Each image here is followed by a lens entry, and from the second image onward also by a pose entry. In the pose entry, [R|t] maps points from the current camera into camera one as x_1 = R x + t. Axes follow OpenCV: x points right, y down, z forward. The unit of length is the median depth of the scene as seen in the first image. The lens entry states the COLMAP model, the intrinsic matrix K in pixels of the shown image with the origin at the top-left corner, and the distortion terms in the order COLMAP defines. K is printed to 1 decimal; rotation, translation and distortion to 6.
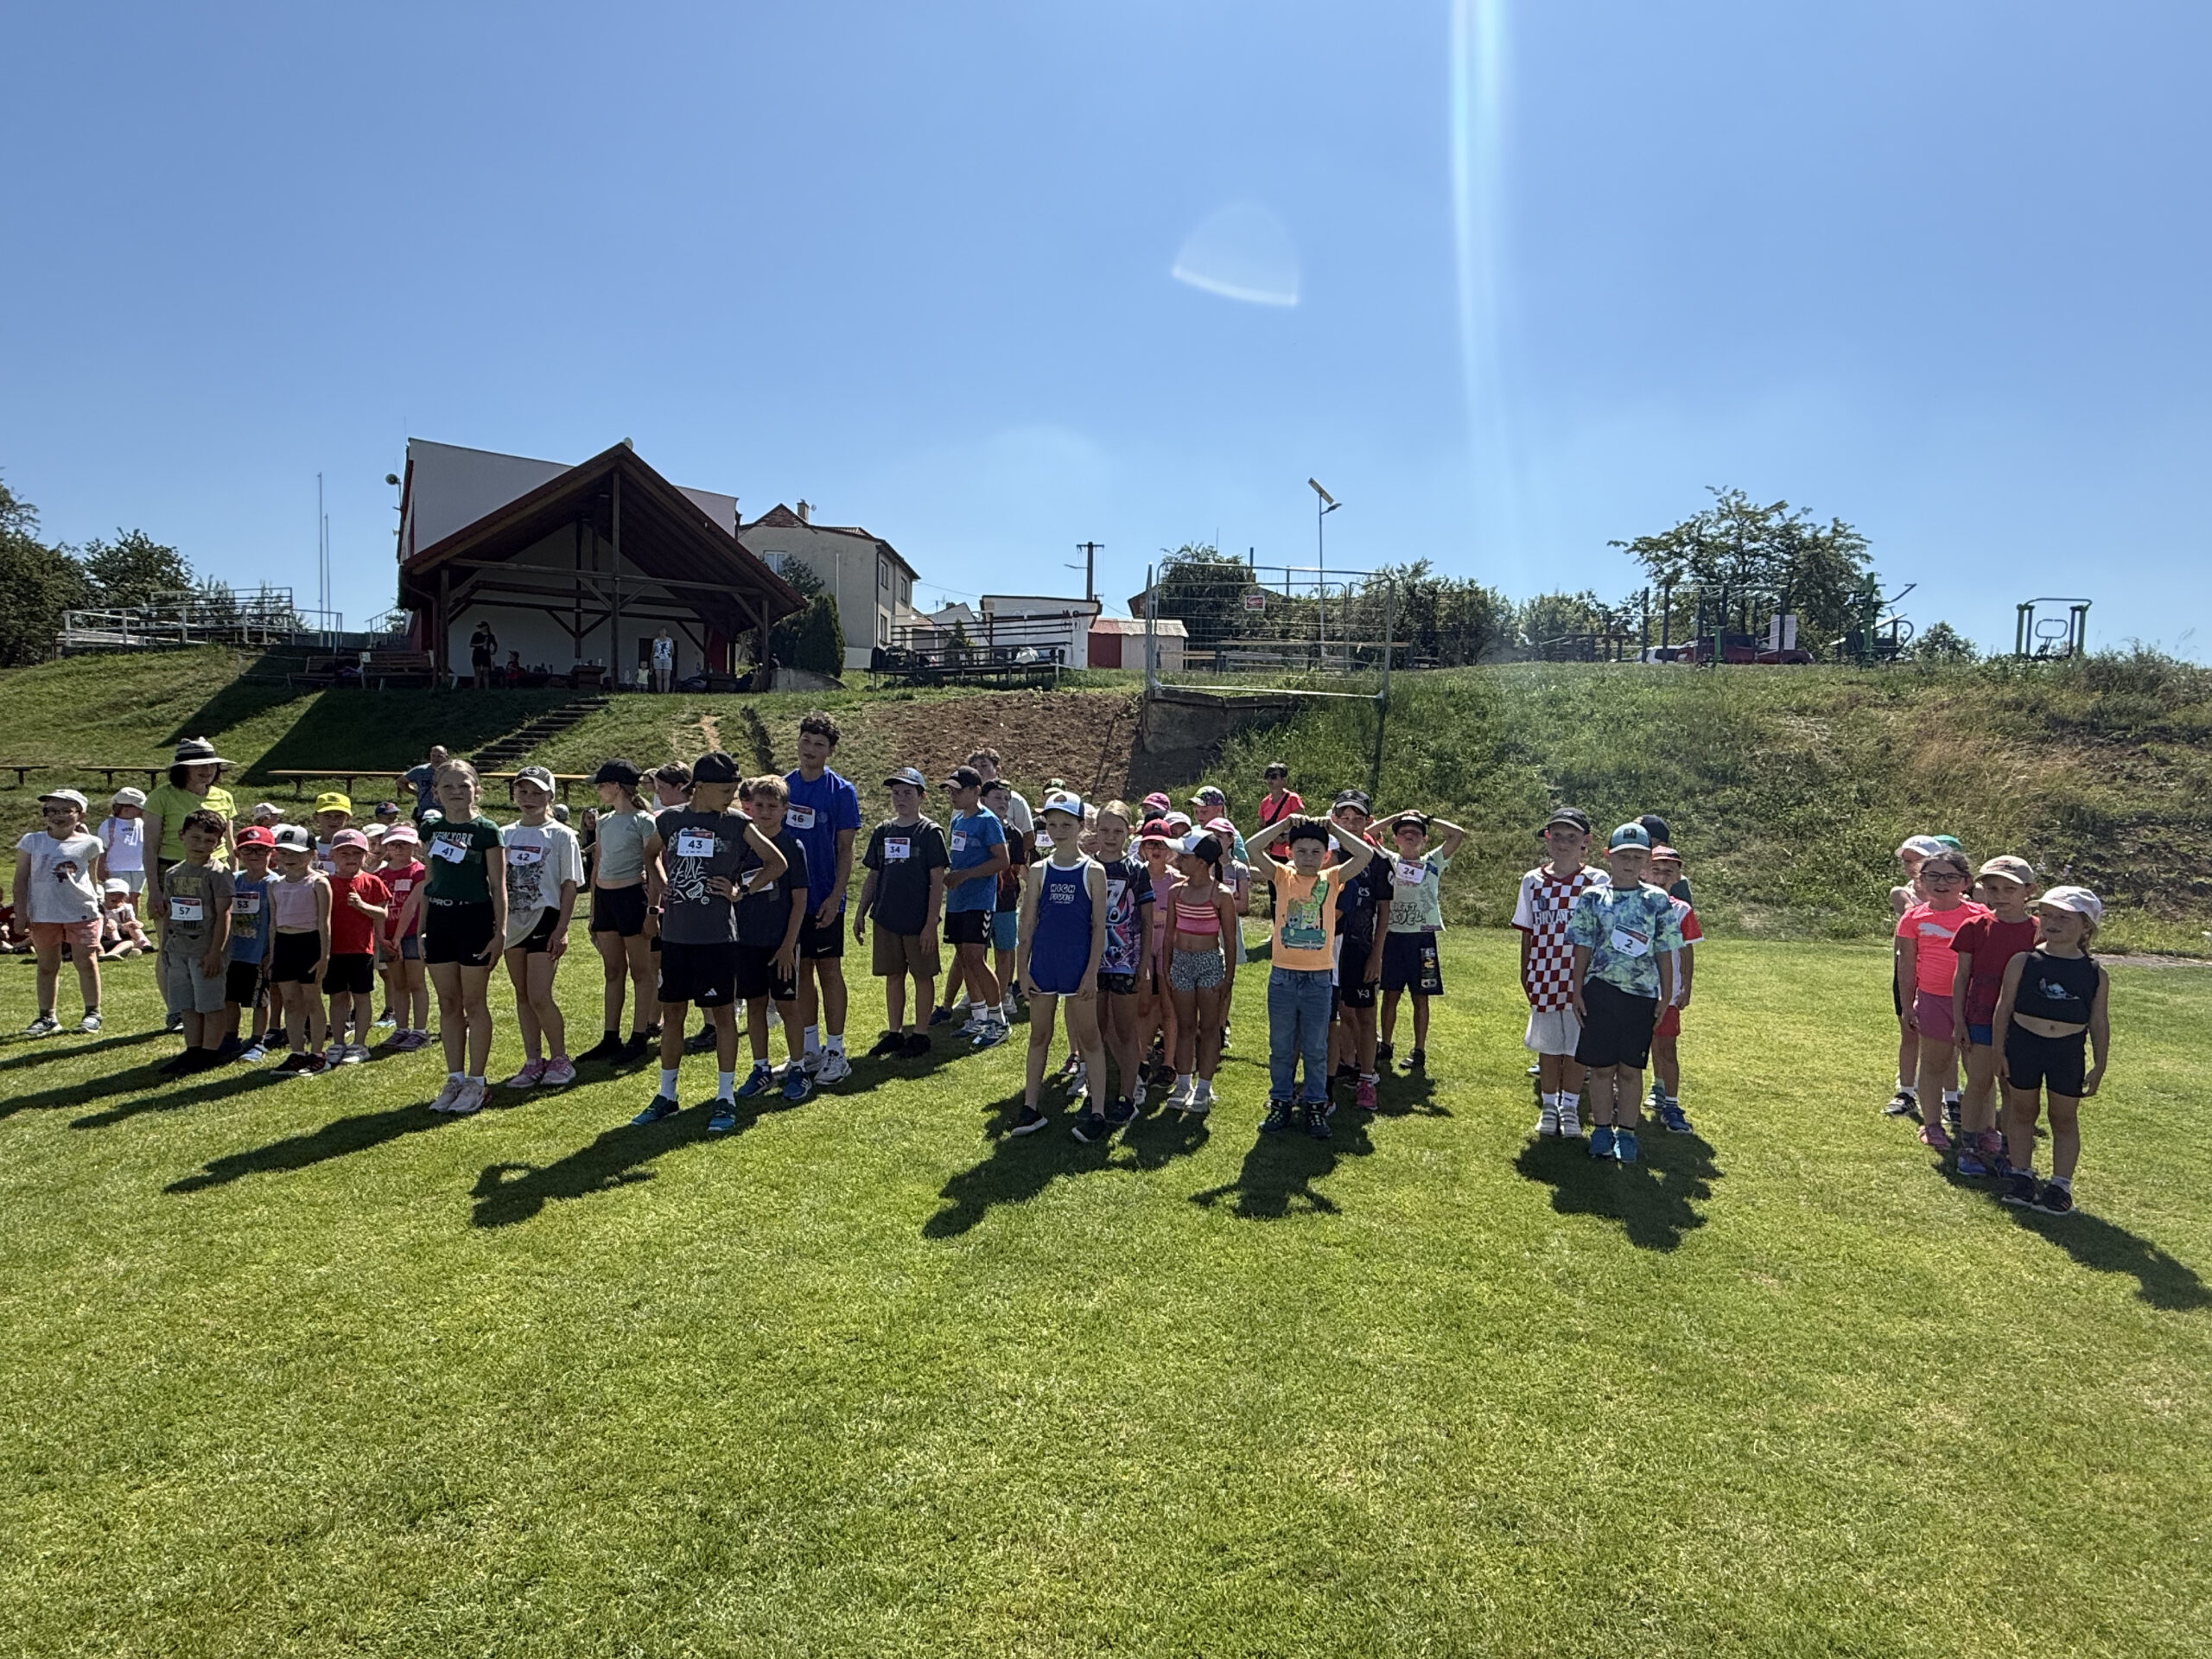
lens RADIAL K [[1213.2, 0, 1107.4], [0, 1213.2, 828.9], [0, 0, 1]] dist [-0.003146, -0.001580]
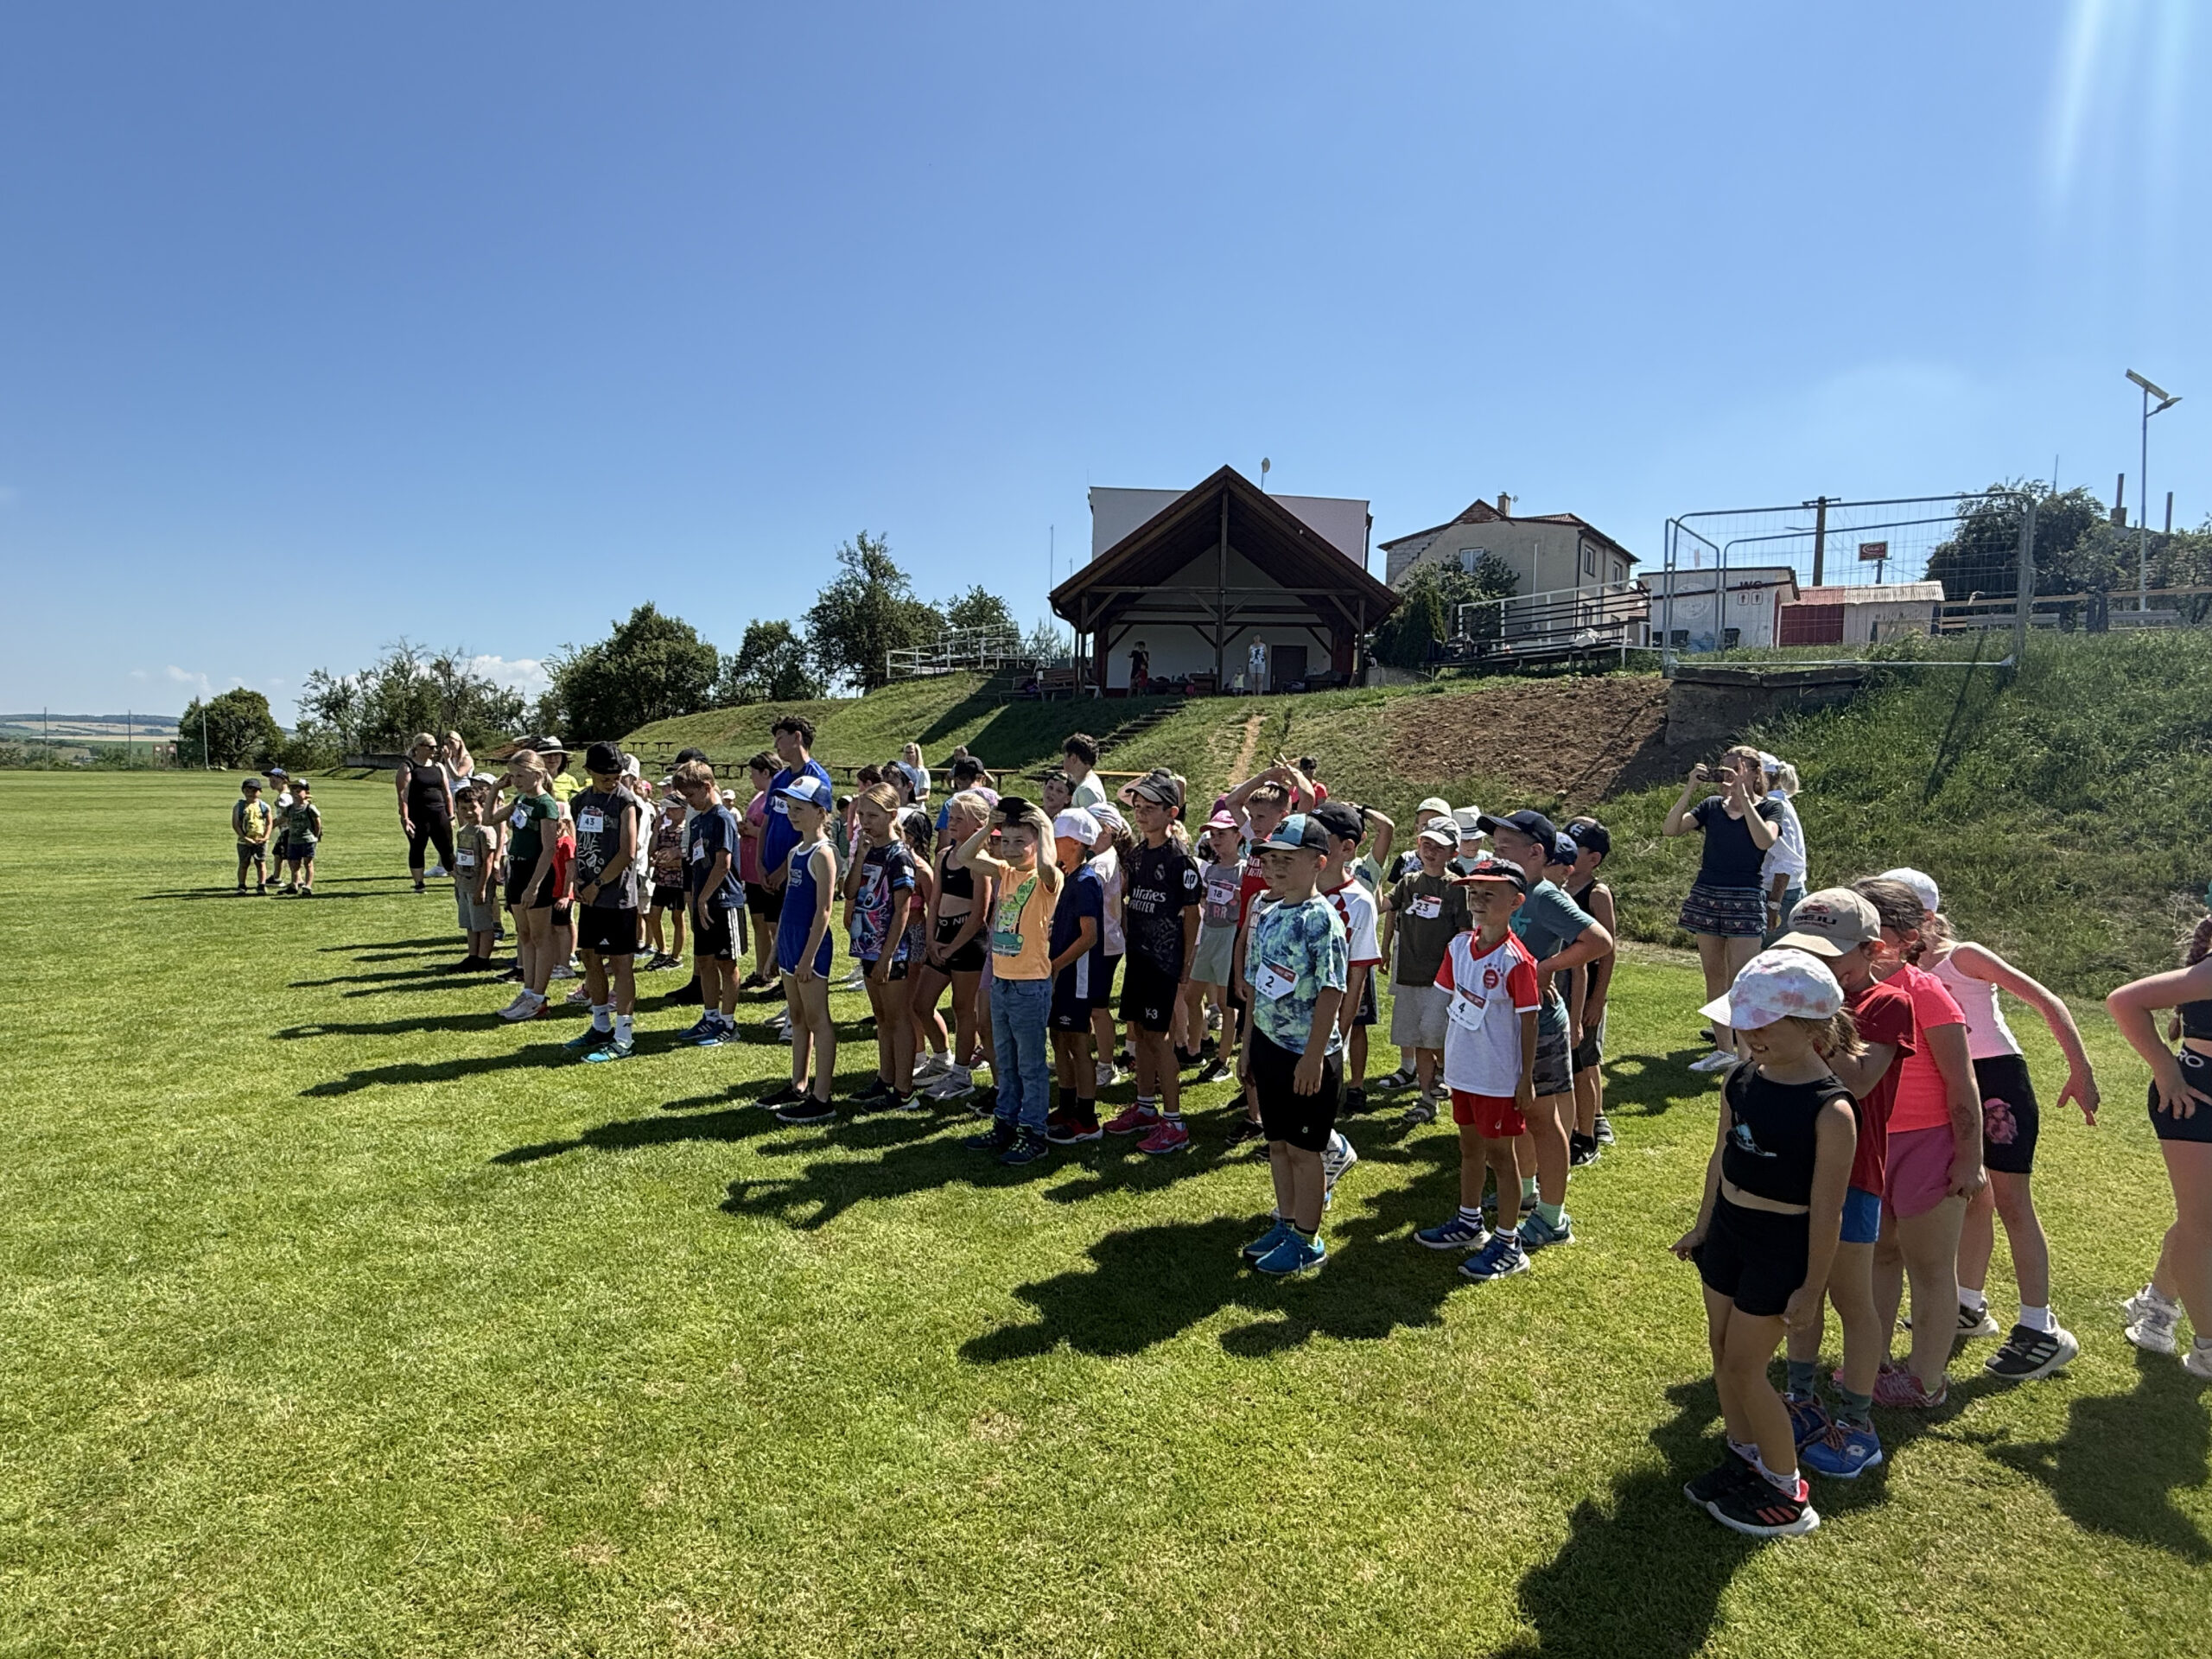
lens RADIAL K [[1213.2, 0, 1107.4], [0, 1213.2, 828.9], [0, 0, 1]] dist [-0.003146, -0.001580]
pose [[0.800493, 0.028505, -0.598663, 0.153082], [-0.030394, 0.999514, 0.006951, 0.000466], [0.598571, 0.012632, 0.800970, 0.070209]]
